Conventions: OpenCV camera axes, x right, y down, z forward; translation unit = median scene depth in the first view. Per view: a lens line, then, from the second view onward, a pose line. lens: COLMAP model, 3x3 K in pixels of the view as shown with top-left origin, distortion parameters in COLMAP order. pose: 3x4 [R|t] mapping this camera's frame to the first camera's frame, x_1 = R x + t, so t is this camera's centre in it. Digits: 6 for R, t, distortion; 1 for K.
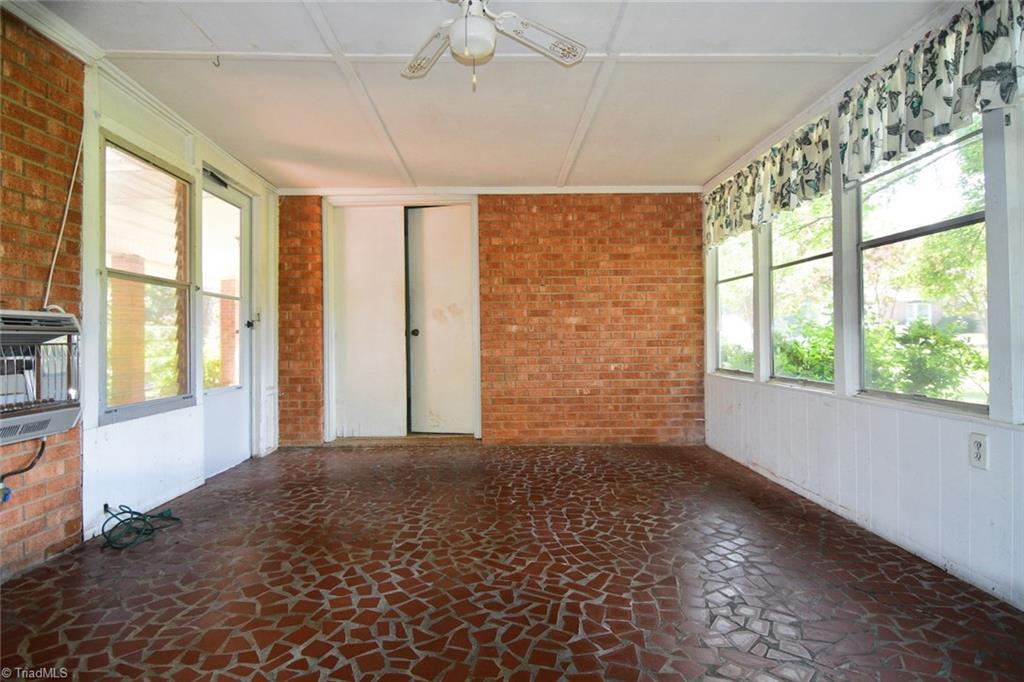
lens RADIAL K [[491.6, 0, 503.5], [0, 491.6, 337.5], [0, 0, 1]] dist [-0.003732, -0.007251]
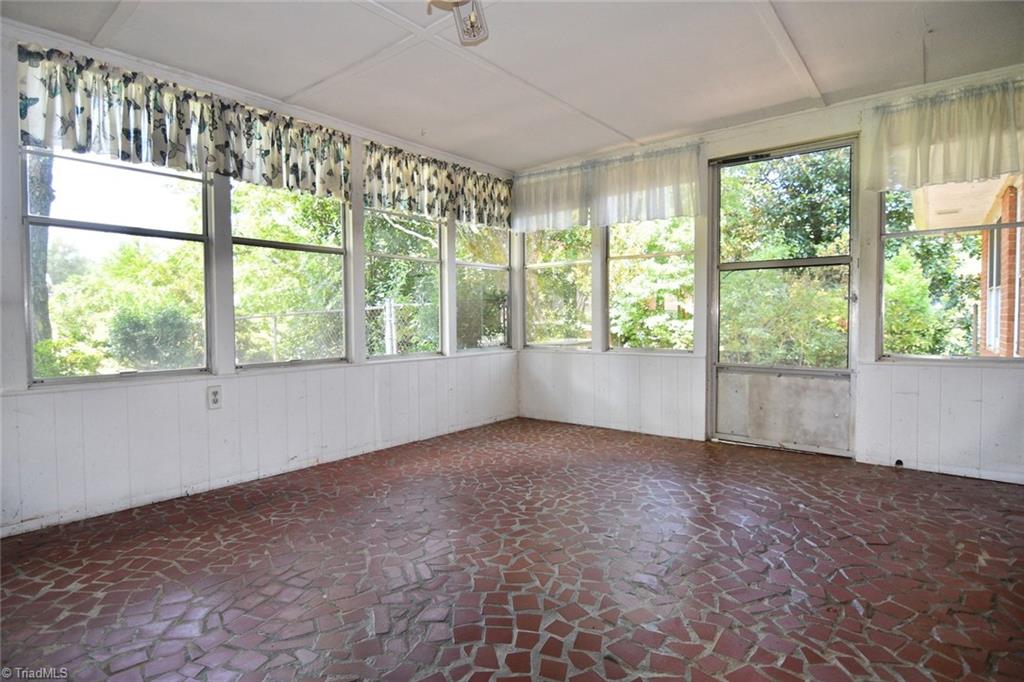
lens RADIAL K [[491.6, 0, 503.5], [0, 491.6, 337.5], [0, 0, 1]] dist [-0.003732, -0.007251]
pose [[-0.732670, -0.015419, 0.680409, -0.691797], [0.003631, 0.999641, 0.026562, 0.013267], [-0.680574, 0.021931, -0.732351, 1.501523]]
